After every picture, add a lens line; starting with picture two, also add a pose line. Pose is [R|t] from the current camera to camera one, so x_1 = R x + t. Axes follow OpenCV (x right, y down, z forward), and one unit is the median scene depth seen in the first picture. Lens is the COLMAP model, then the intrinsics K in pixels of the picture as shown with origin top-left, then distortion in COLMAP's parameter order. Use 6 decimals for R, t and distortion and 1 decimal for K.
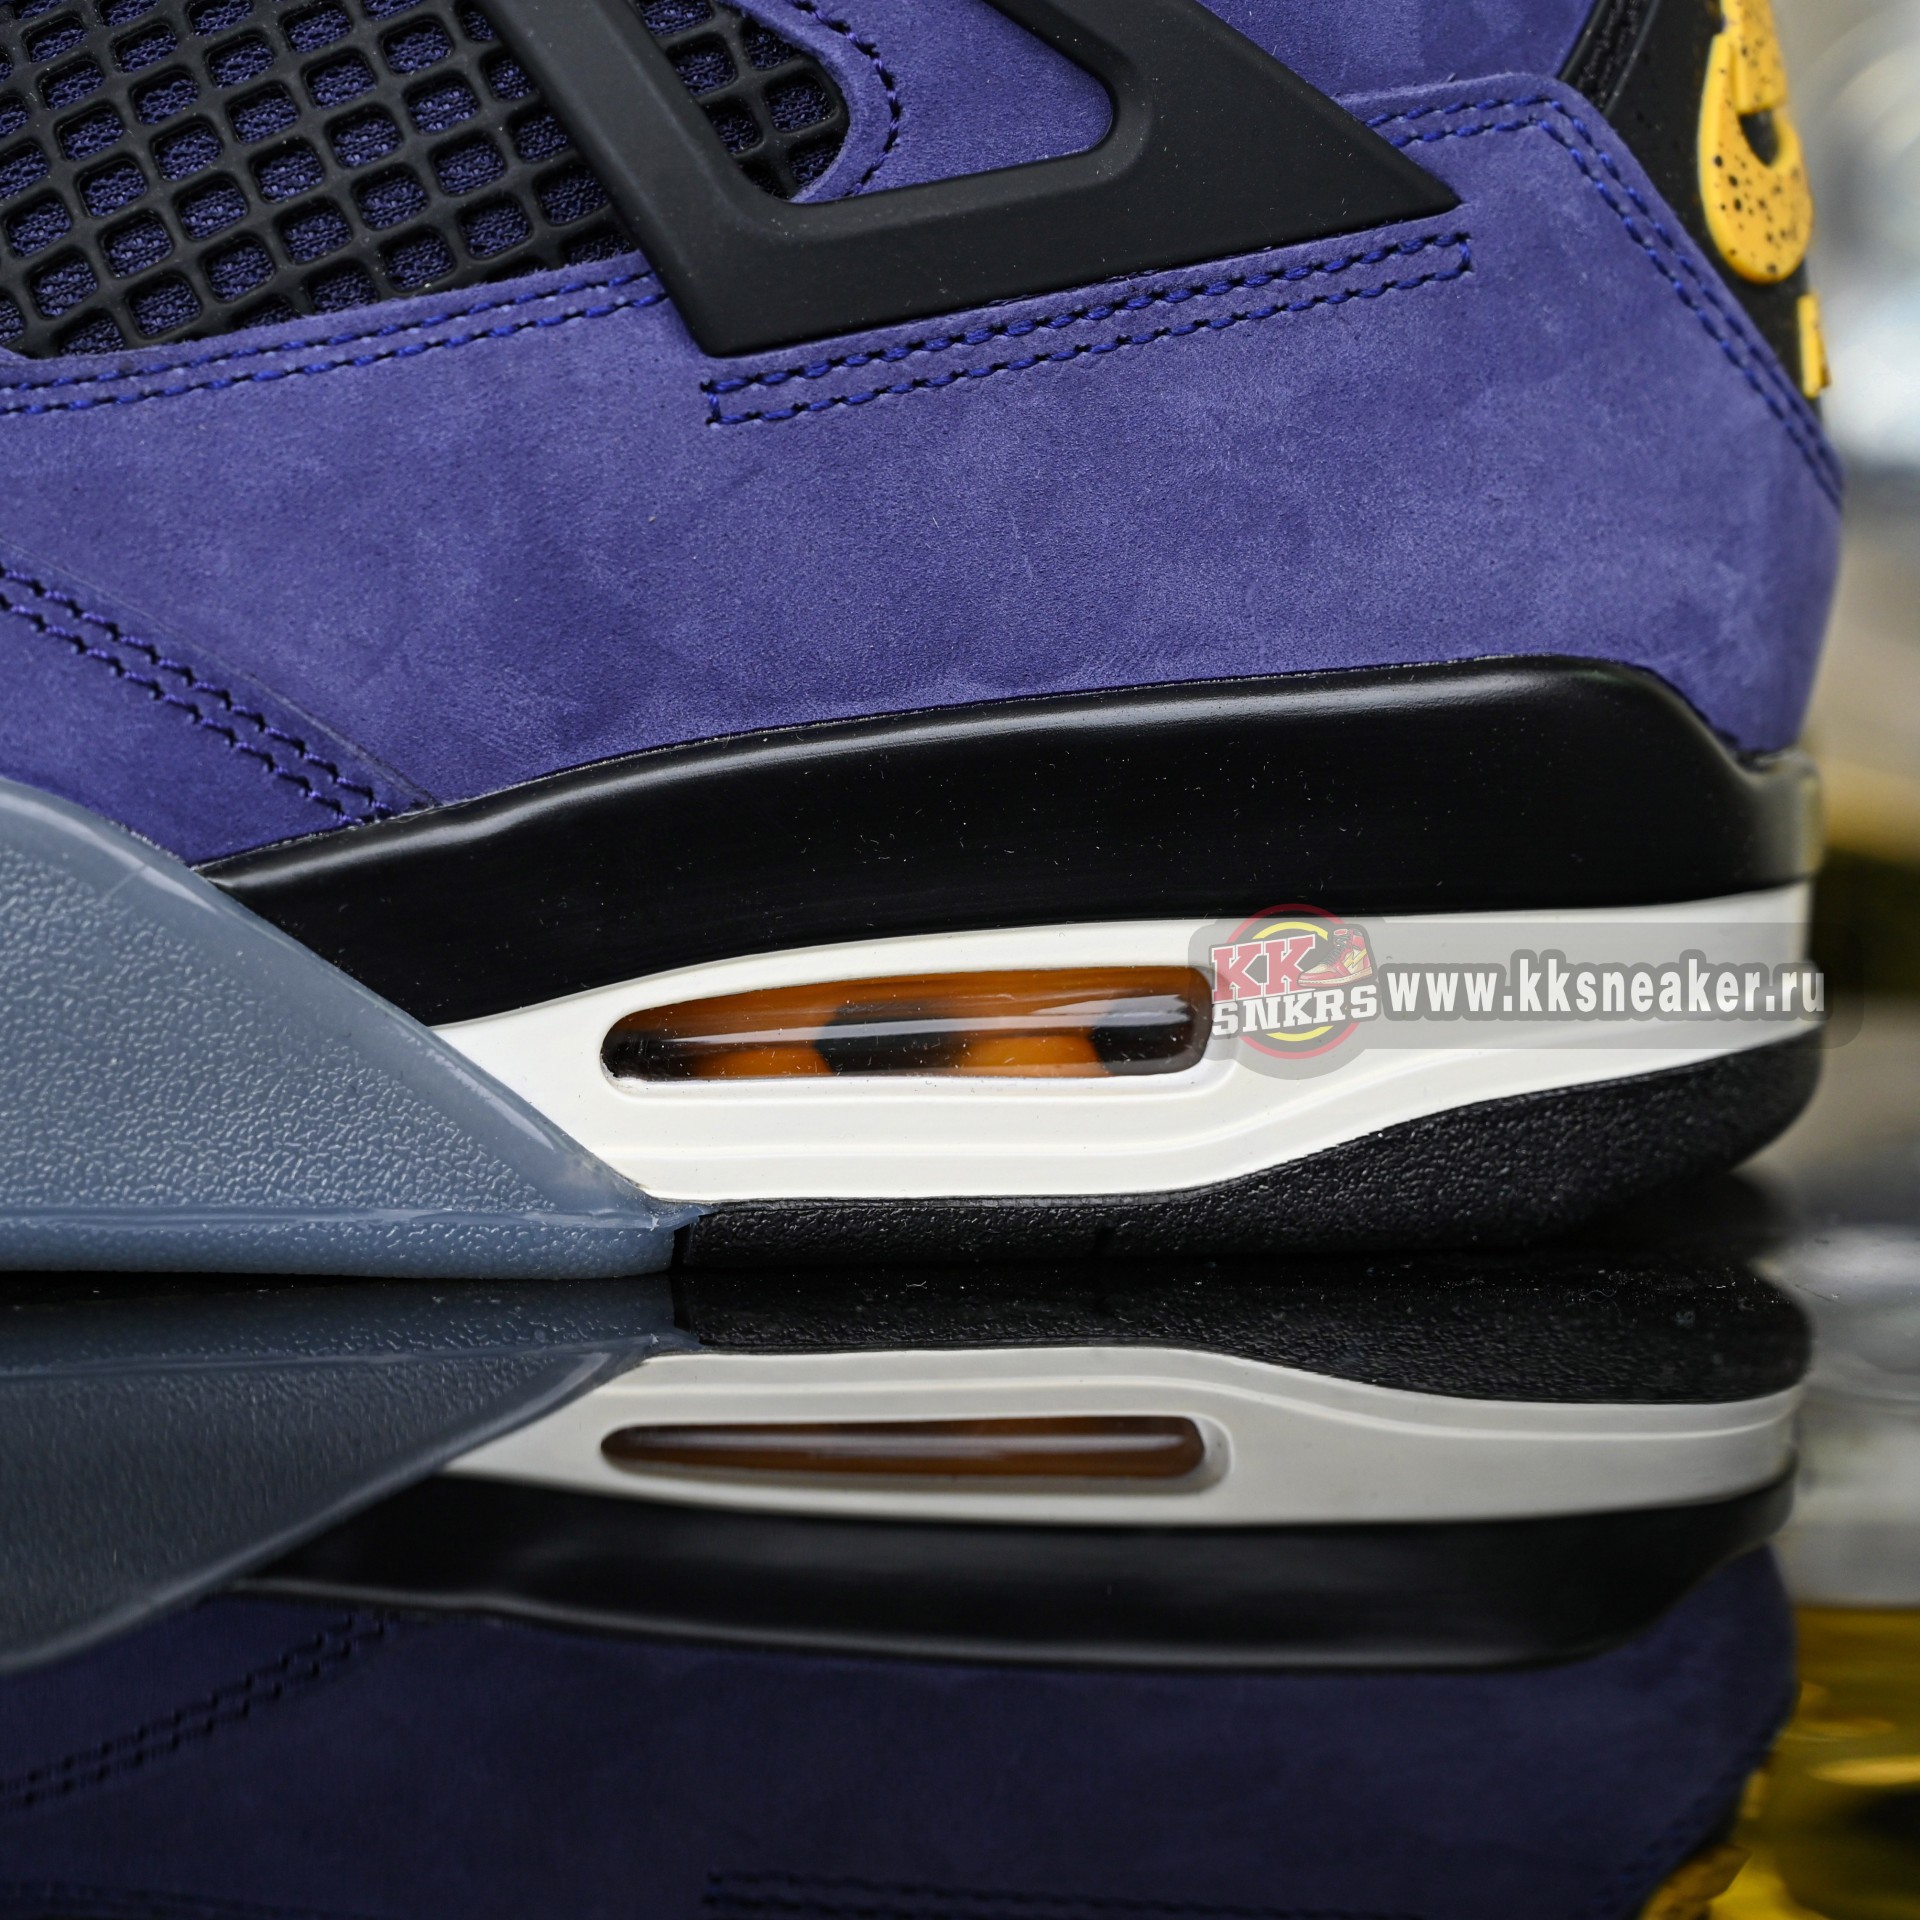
lens RADIAL K [[5765.6, 0, 956.0], [0, 5765.6, 963.9], [0, 0, 1]] dist [0.005014, 0.000000]
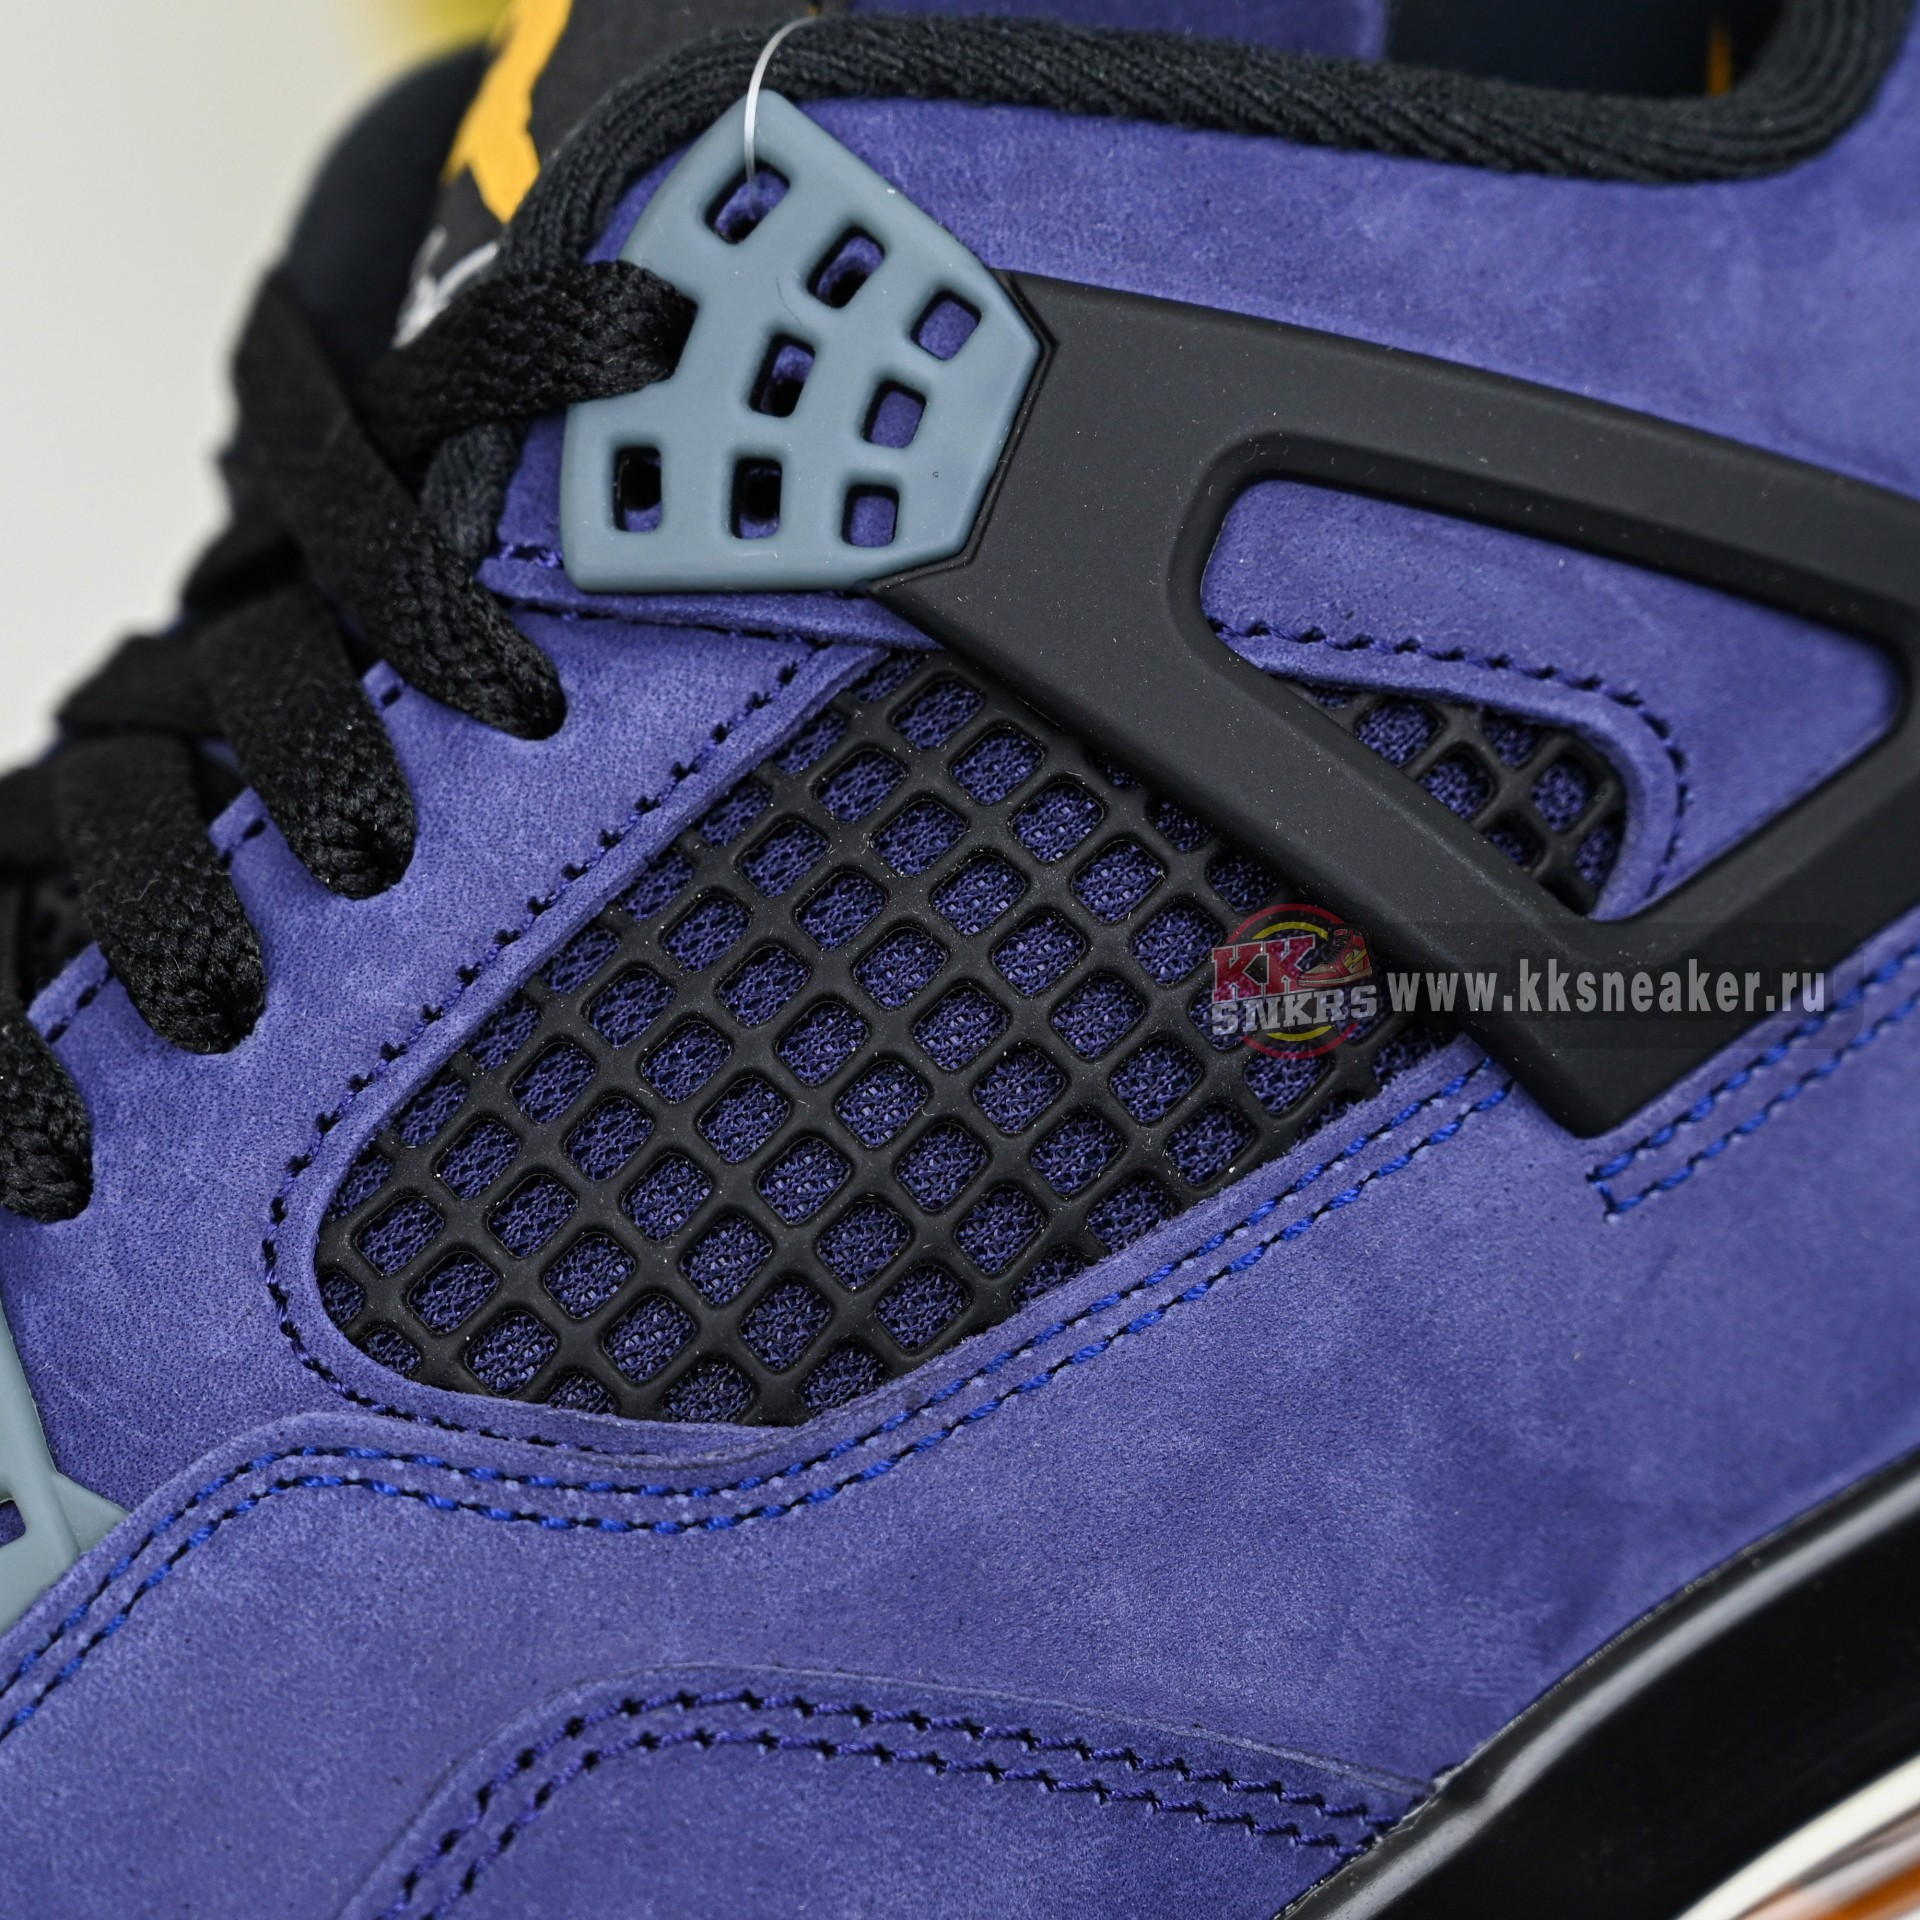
lens RADIAL K [[6393.8, 0, 959.4], [0, 6393.8, 960.2], [0, 0, 1]] dist [-0.045499, 0.000000]
pose [[0.915570, -0.317578, 0.246730, -0.327269], [0.303718, 0.948173, 0.093396, -0.235071], [-0.263604, -0.010574, 0.964573, 0.181886]]
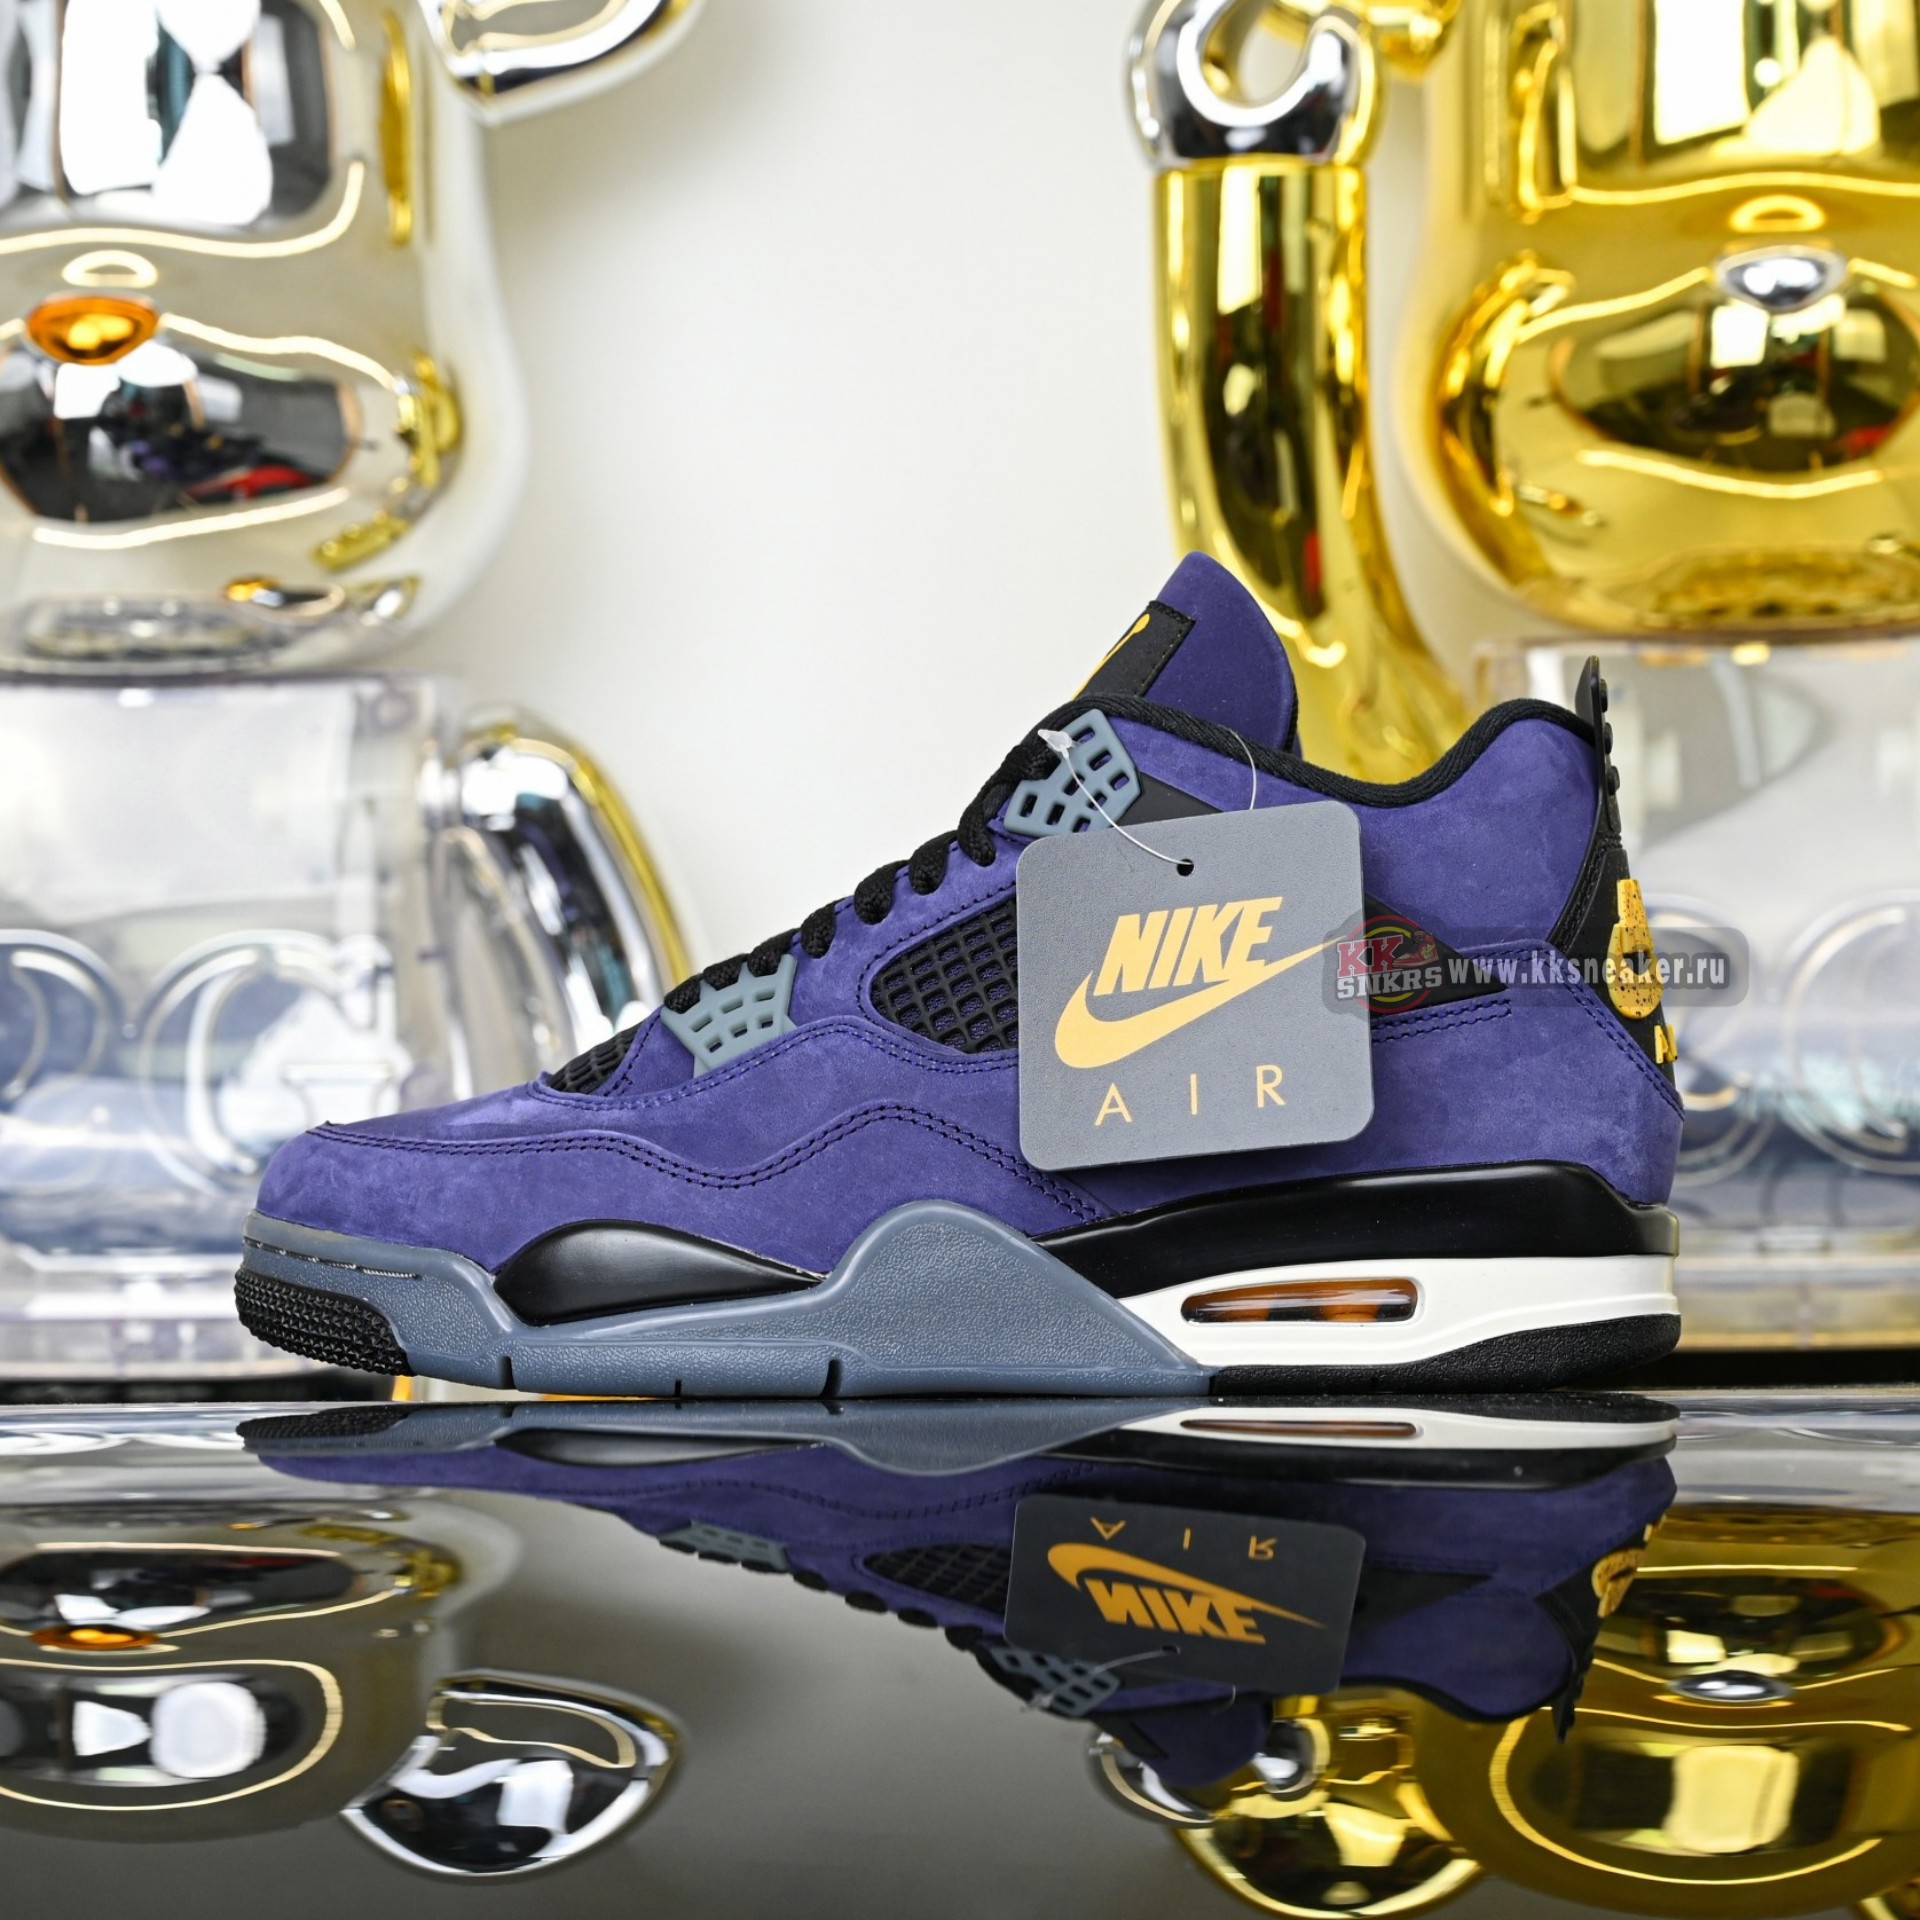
lens RADIAL K [[5994.1, 0, 960.3], [0, 5994.1, 959.1], [0, 0, 1]] dist [-0.052192, 0.000000]
pose [[0.992566, -0.023210, -0.119474, 0.173829], [0.002587, 0.985448, -0.169955, 0.330349], [0.121680, 0.168383, 0.978183, -1.766326]]
